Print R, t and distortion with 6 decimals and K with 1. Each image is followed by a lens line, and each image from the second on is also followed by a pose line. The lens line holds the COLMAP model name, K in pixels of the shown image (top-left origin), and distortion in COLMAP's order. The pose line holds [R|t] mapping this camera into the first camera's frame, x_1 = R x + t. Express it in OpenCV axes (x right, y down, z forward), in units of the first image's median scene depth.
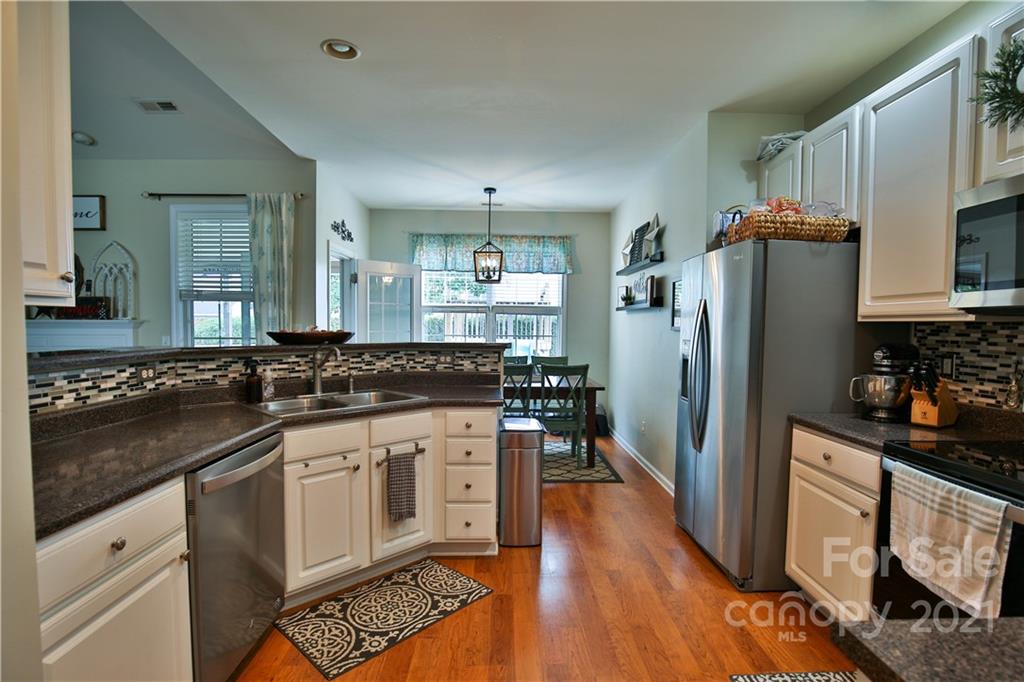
lens RADIAL K [[503.4, 0, 512.0], [0, 503.4, 341.0], [0, 0, 1]] dist [-0.020981, -0.000812]
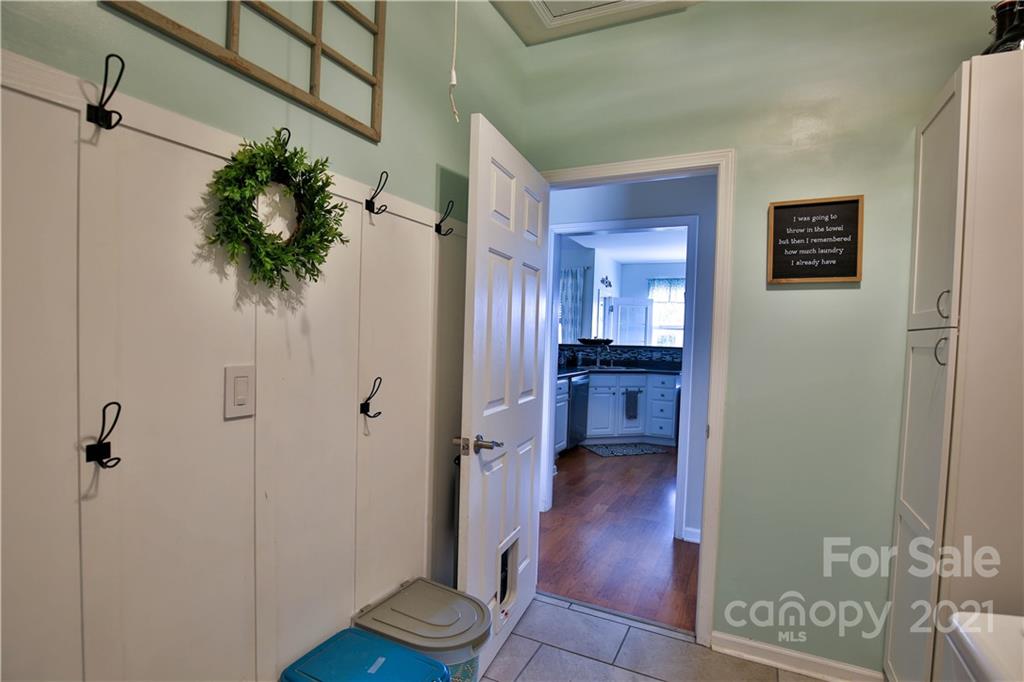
lens RADIAL K [[503.4, 0, 512.0], [0, 503.4, 341.0], [0, 0, 1]] dist [-0.020981, -0.000812]
pose [[0.887249, 0.032774, -0.460125, 0.265648], [-0.041045, 0.999125, -0.007979, 0.020714], [0.459461, 0.025965, 0.887818, -1.014138]]
